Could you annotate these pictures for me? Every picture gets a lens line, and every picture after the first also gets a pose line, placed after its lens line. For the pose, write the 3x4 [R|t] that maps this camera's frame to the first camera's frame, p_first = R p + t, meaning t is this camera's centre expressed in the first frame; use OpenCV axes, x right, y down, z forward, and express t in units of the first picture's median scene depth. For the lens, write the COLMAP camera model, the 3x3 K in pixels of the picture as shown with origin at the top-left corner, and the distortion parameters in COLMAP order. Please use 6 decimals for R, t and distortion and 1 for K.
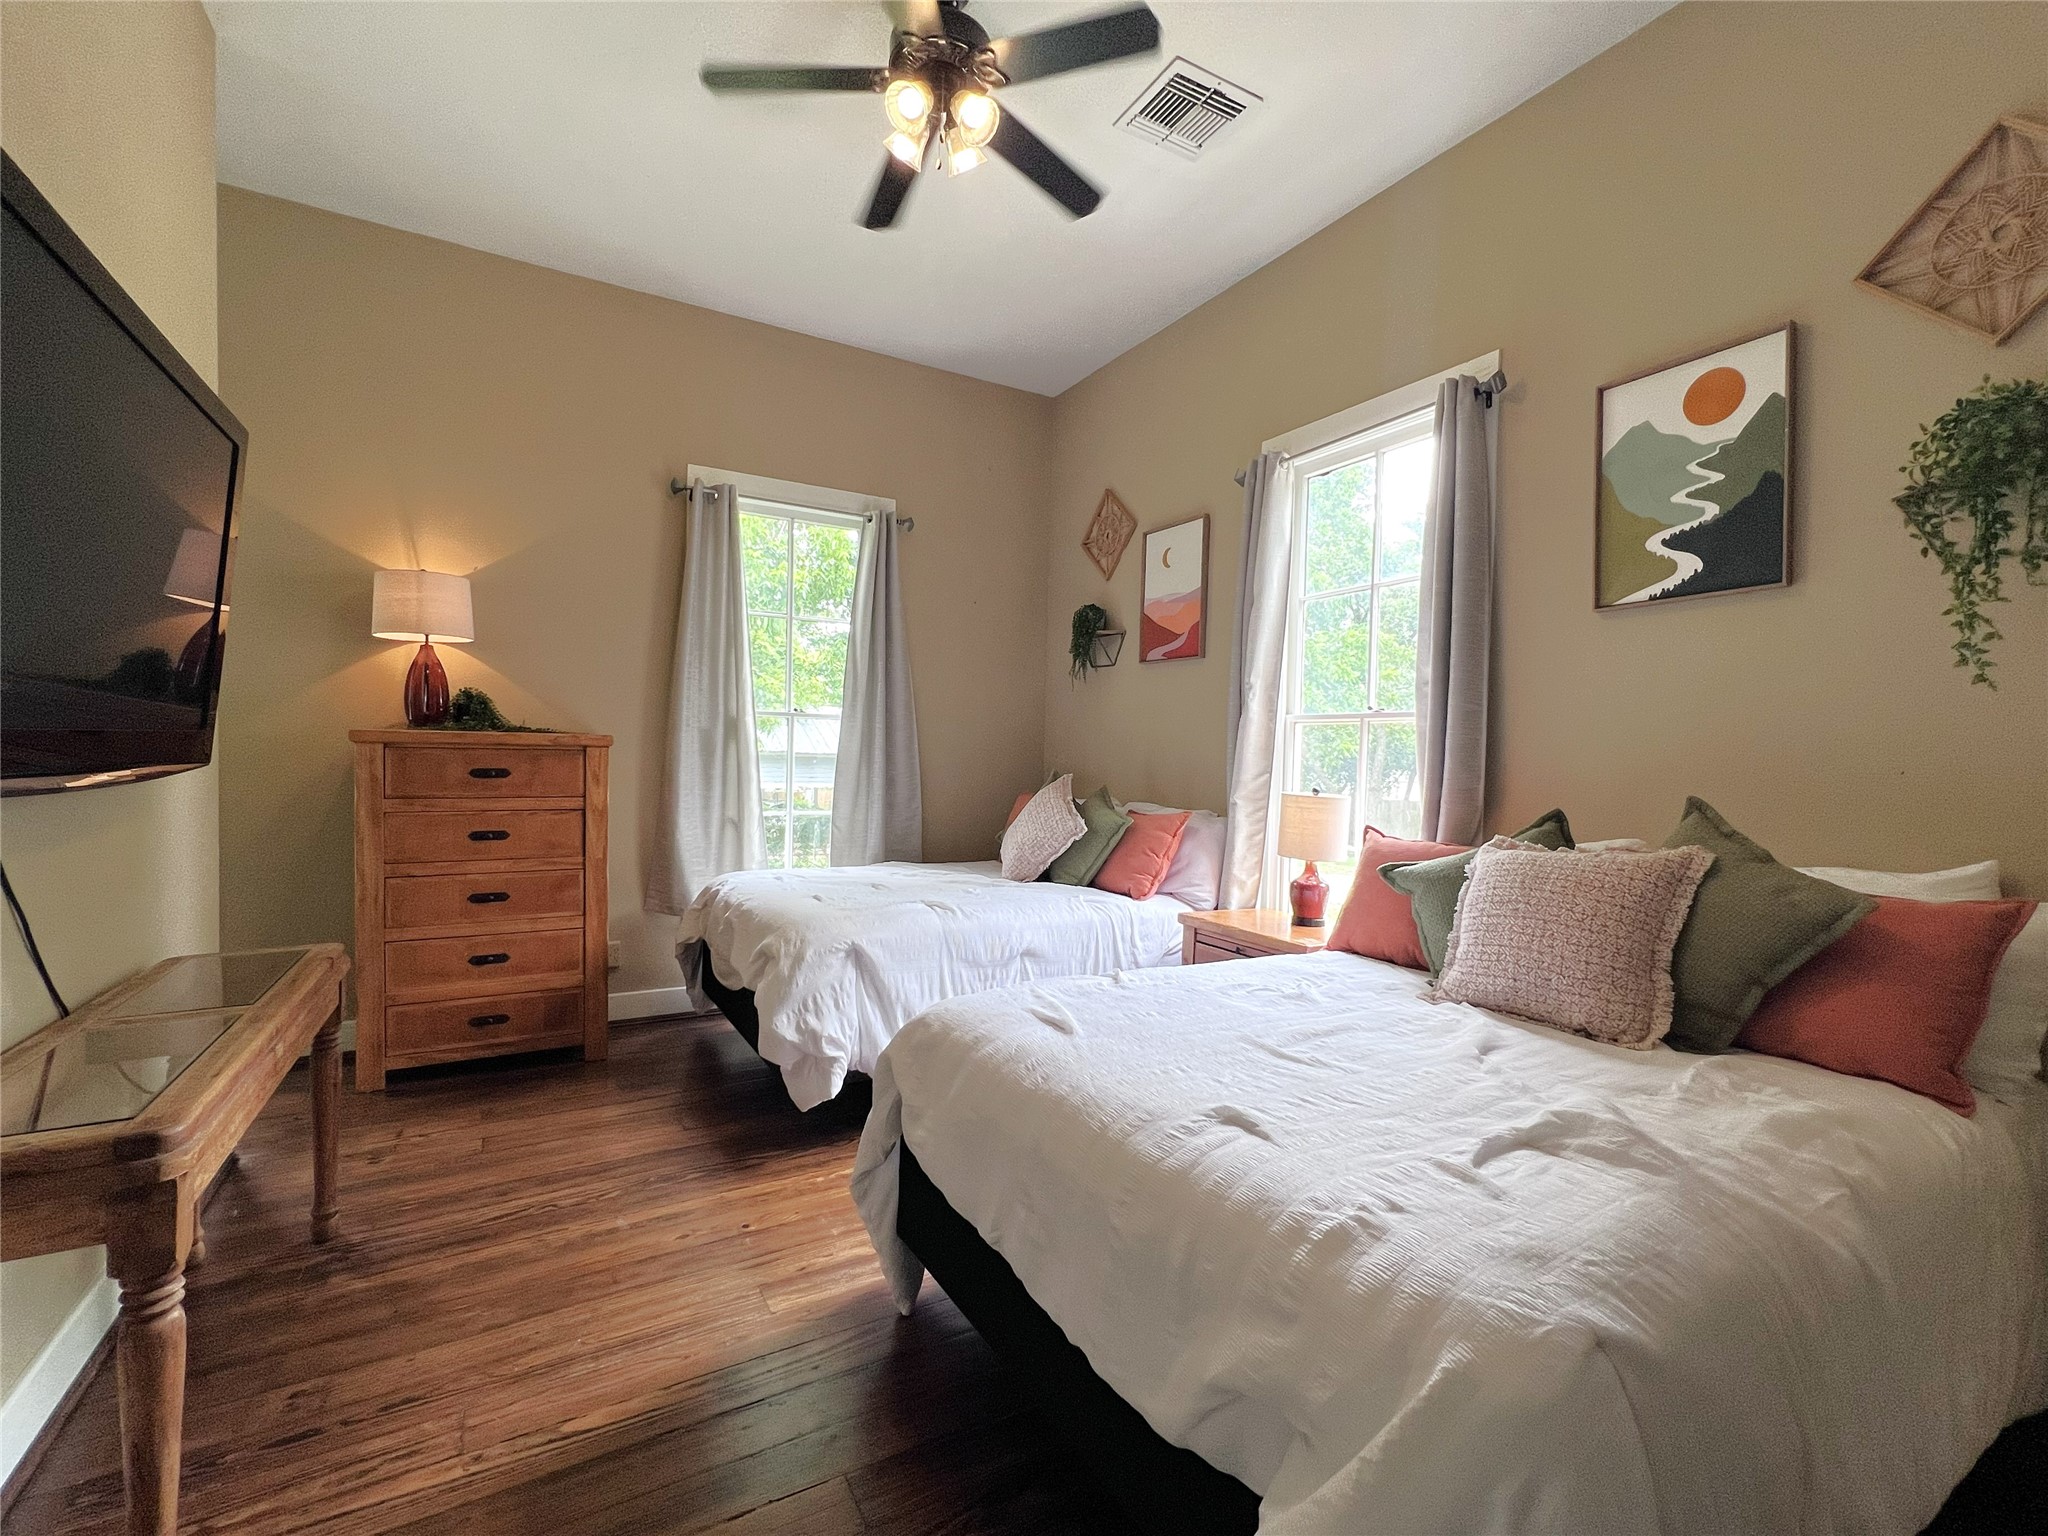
lens RADIAL K [[888.0, 0, 1016.2], [0, 888.0, 777.0], [0, 0, 1]] dist [-0.001483, -0.000211]
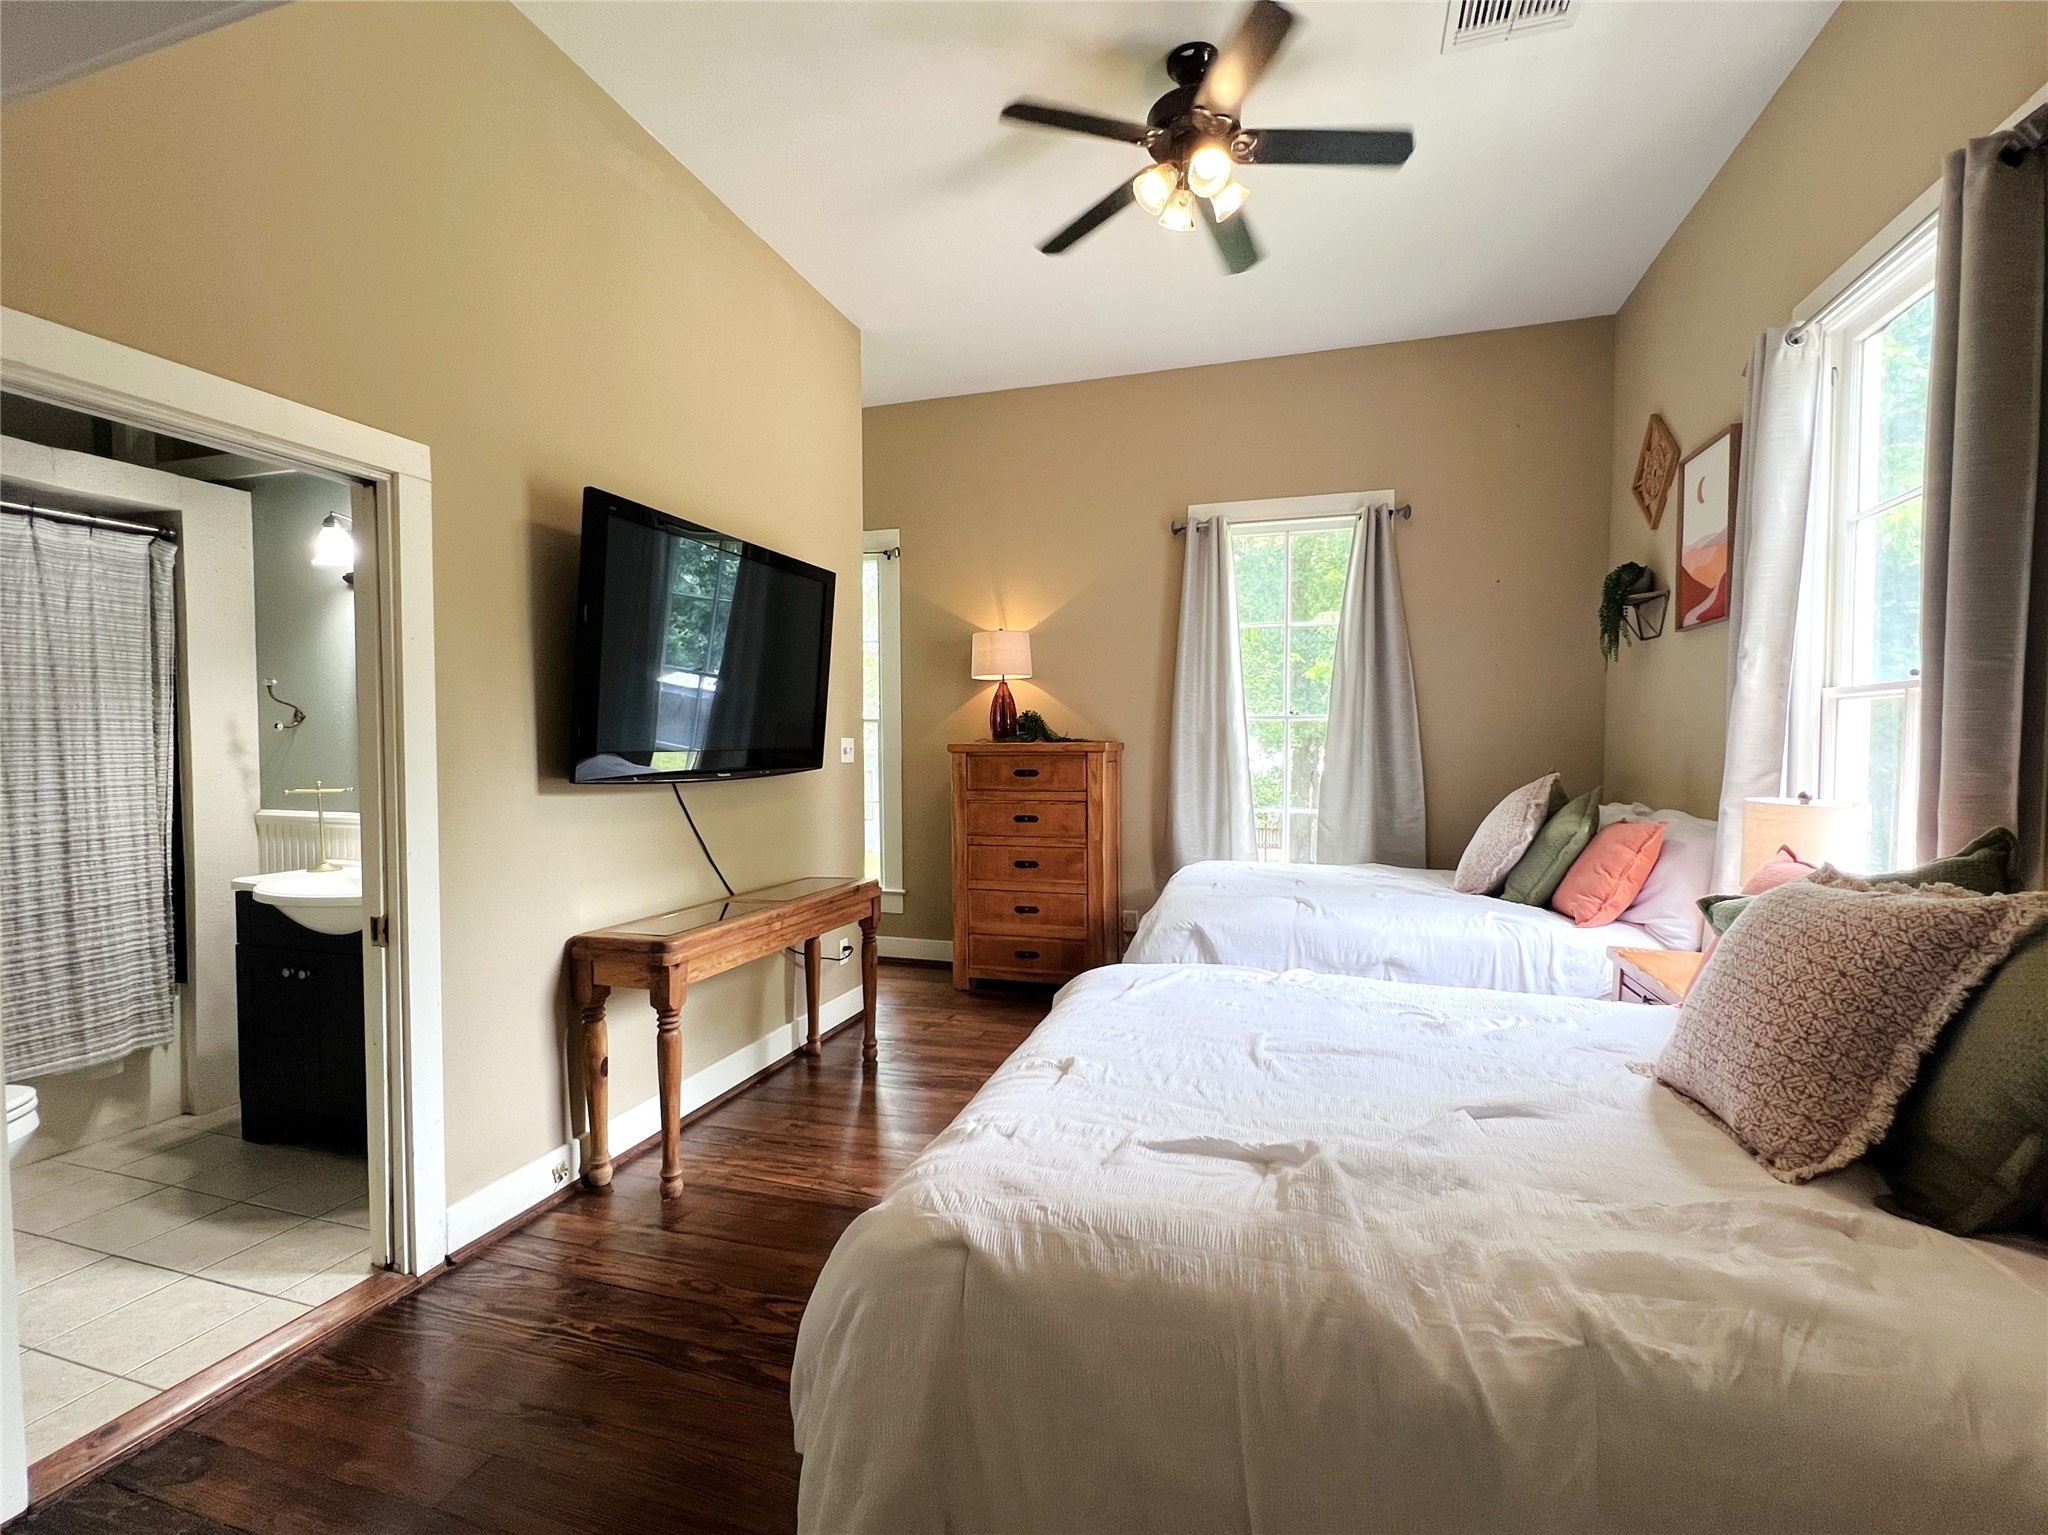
lens RADIAL K [[888.0, 0, 1016.2], [0, 888.0, 776.5], [0, 0, 1]] dist [-0.001483, -0.000211]
pose [[0.683237, 0.001637, -0.730195, 0.383206], [-0.003052, 0.999995, -0.000615, 0.001827], [0.730190, 0.002649, 0.683239, 0.056949]]
